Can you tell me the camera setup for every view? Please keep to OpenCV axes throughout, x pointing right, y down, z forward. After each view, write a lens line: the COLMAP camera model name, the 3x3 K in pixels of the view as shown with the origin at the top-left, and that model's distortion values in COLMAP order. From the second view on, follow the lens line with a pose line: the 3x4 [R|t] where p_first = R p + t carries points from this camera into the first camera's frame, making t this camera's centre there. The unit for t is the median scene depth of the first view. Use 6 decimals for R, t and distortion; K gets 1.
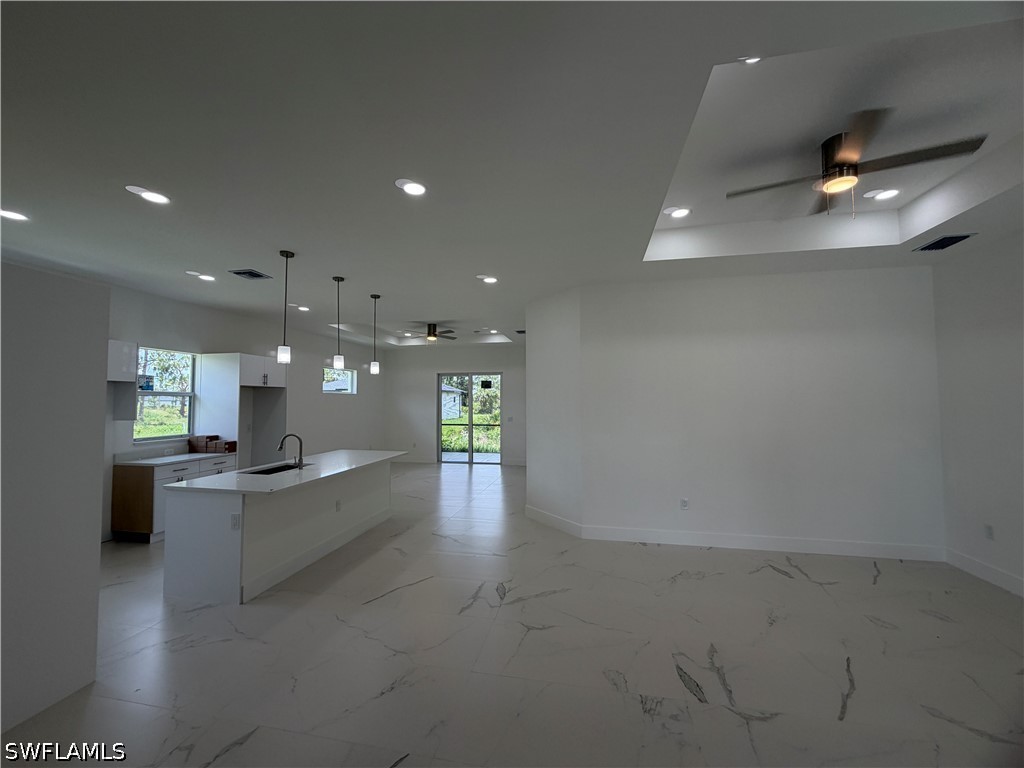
lens RADIAL K [[408.0, 0, 507.6], [0, 408.0, 383.0], [0, 0, 1]] dist [0.000086, -0.000620]
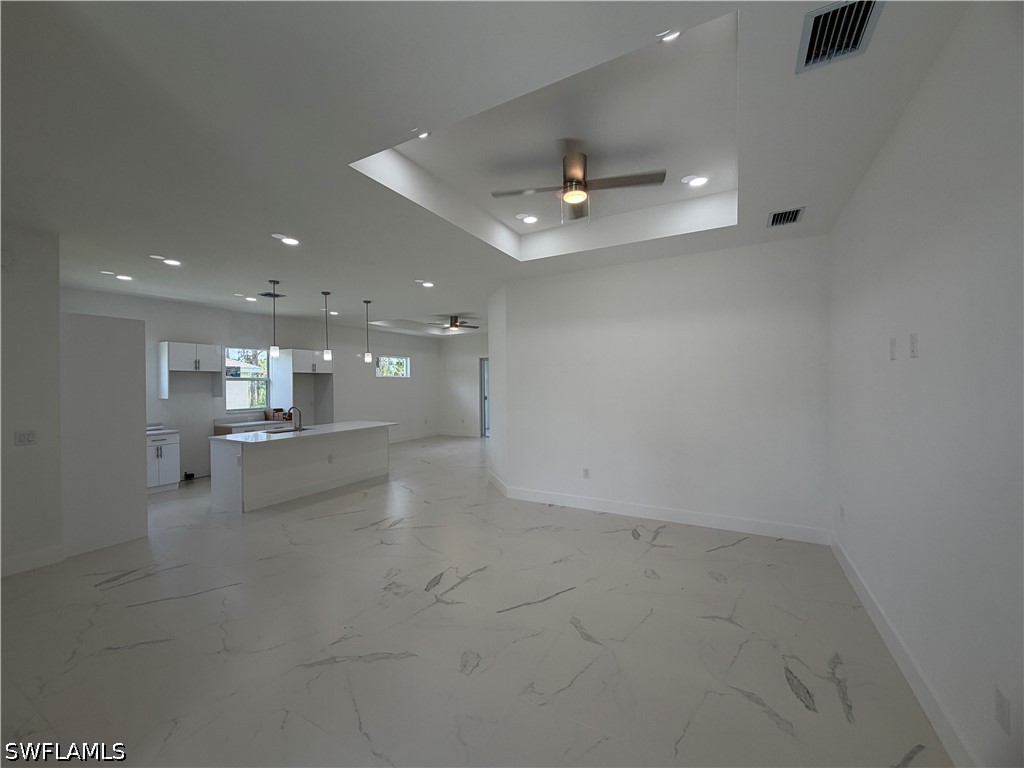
lens RADIAL K [[408.0, 0, 507.3], [0, 408.0, 383.4], [0, 0, 1]] dist [0.000086, -0.000620]
pose [[0.952894, -0.007059, -0.303220, 0.464837], [0.021364, 0.998808, 0.043886, -0.002452], [0.302549, -0.048296, 0.951909, -0.097676]]
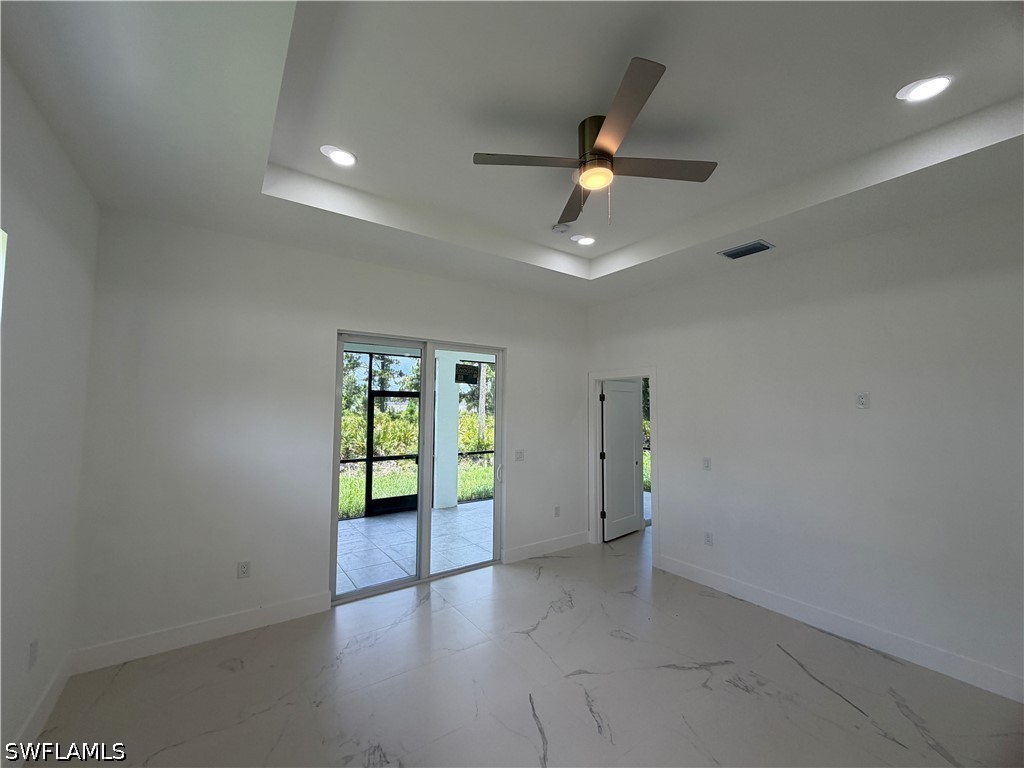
lens RADIAL K [[408.0, 0, 505.4], [0, 408.0, 387.1], [0, 0, 1]] dist [0.000086, -0.000620]
pose [[0.690738, 0.044703, 0.721722, -0.603936], [-0.042312, 0.998876, -0.021374, 0.045732], [-0.721866, -0.015774, 0.691853, 1.301637]]
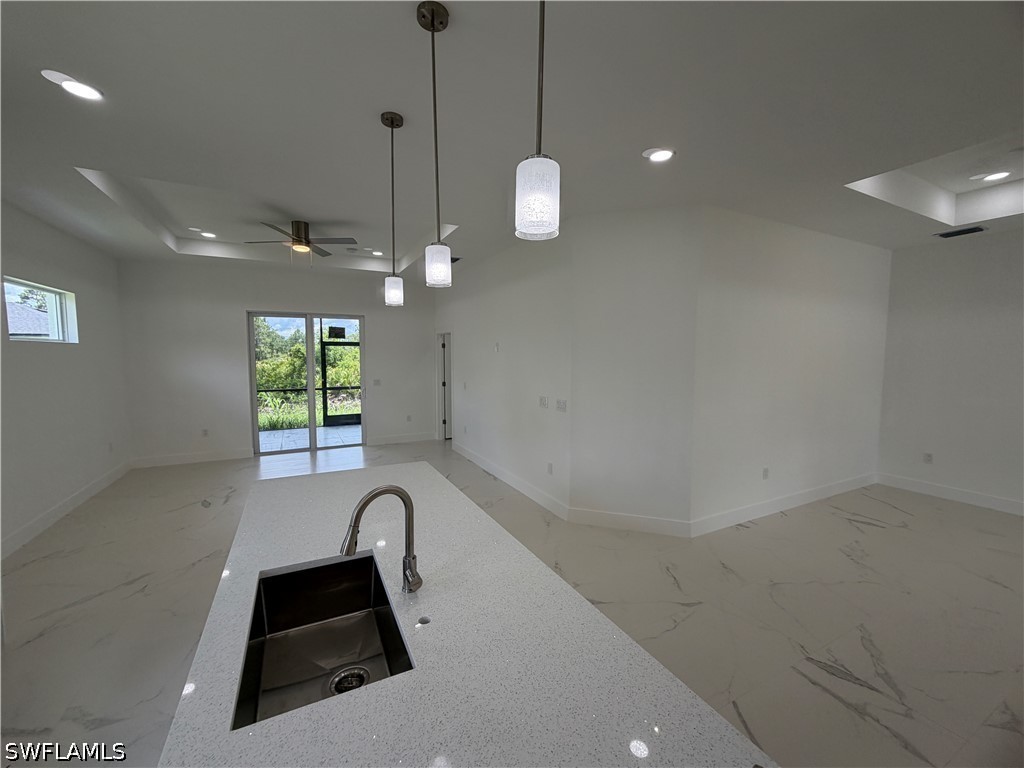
lens RADIAL K [[408.0, 0, 508.2], [0, 408.0, 383.6], [0, 0, 1]] dist [0.000086, -0.000620]
pose [[0.779839, -0.042508, 0.624535, -0.485932], [-0.032178, 0.993651, 0.107811, 0.010660], [-0.625153, -0.104172, 0.773520, 0.547009]]
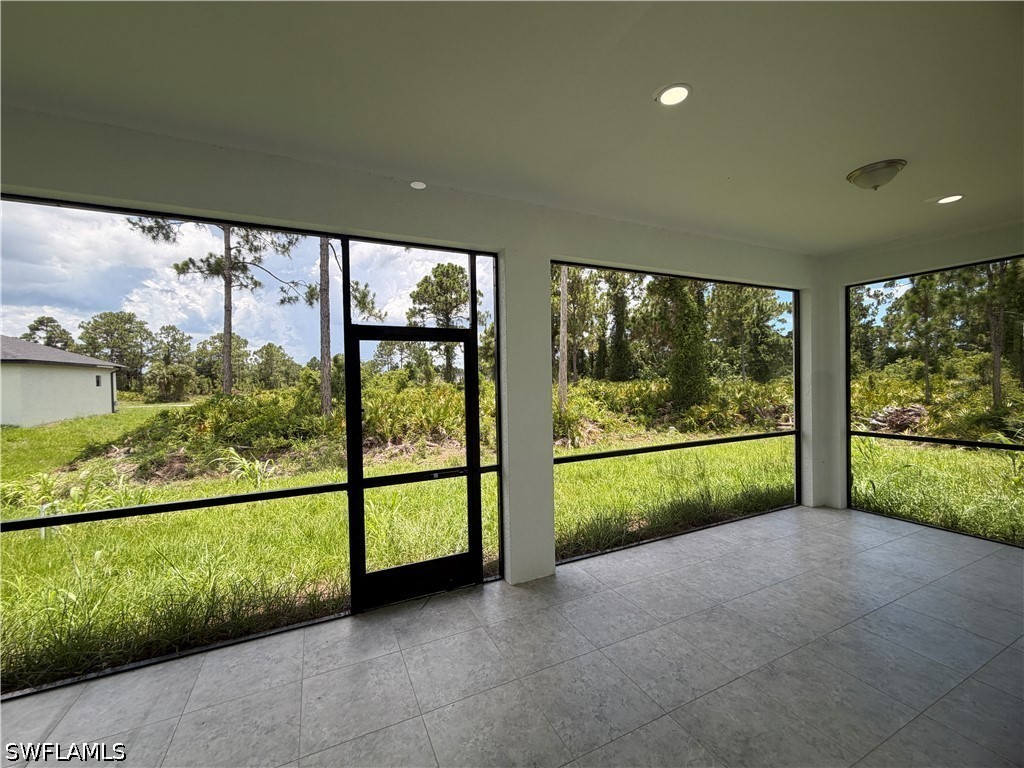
lens RADIAL K [[408.0, 0, 507.3], [0, 408.0, 383.7], [0, 0, 1]] dist [0.000086, -0.000620]
pose [[0.800108, -0.020442, 0.599508, -0.155994], [-0.011180, 0.998737, 0.048976, 0.096912], [-0.599752, -0.045889, 0.798869, 1.897952]]
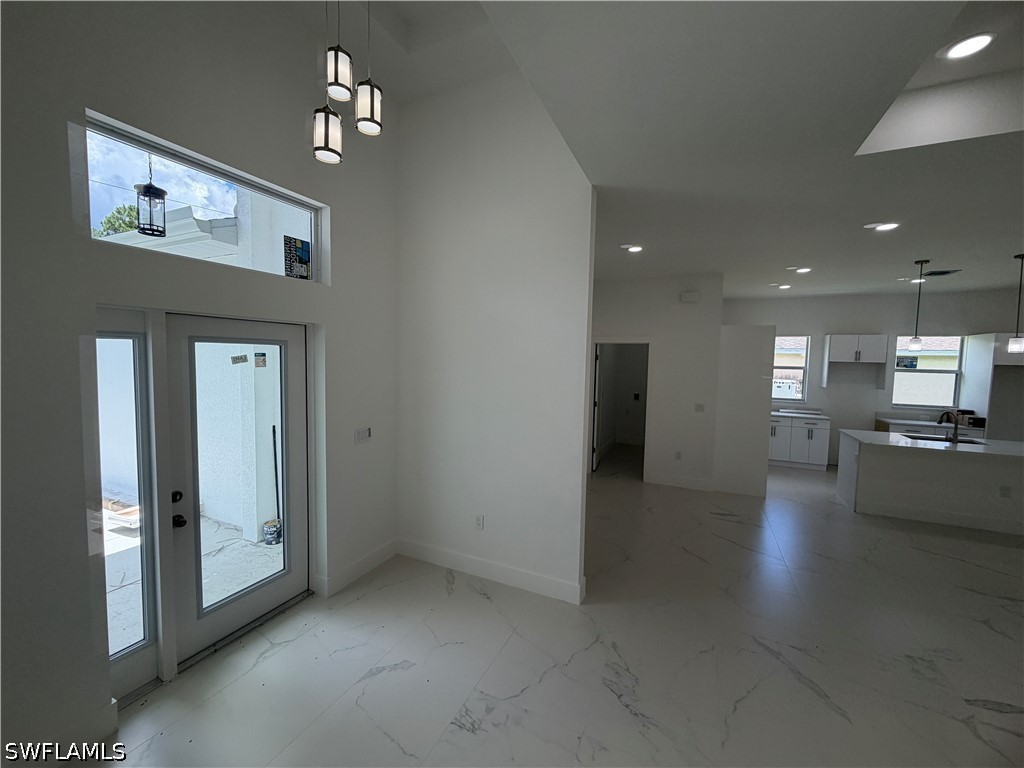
lens RADIAL K [[408.0, 0, 507.8], [0, 408.0, 383.7], [0, 0, 1]] dist [0.000086, -0.000620]
pose [[-0.237726, 0.059146, -0.969530, 0.653487], [0.023585, 0.998202, 0.055112, -0.033220], [0.971046, -0.009764, -0.238694, 0.056630]]
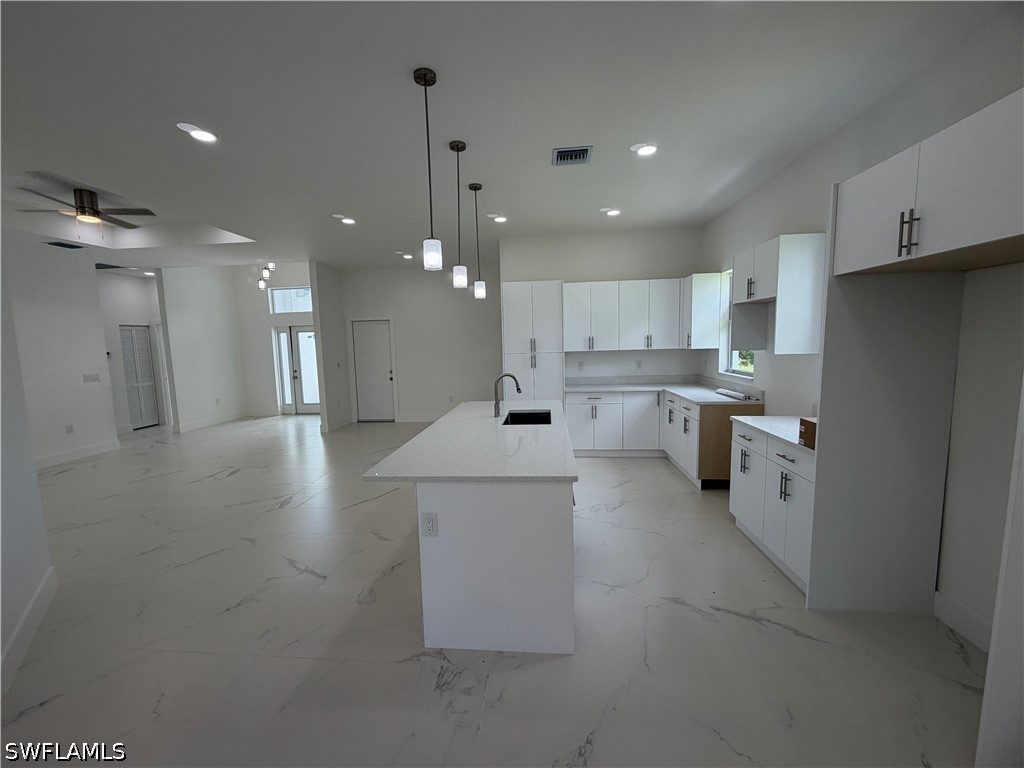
lens RADIAL K [[408.0, 0, 507.8], [0, 408.0, 385.1], [0, 0, 1]] dist [0.000086, -0.000620]
pose [[-0.993616, 0.040069, -0.105456, -0.337072], [0.033406, 0.997378, 0.064201, 0.071894], [0.107752, 0.060268, -0.992349, 1.377322]]
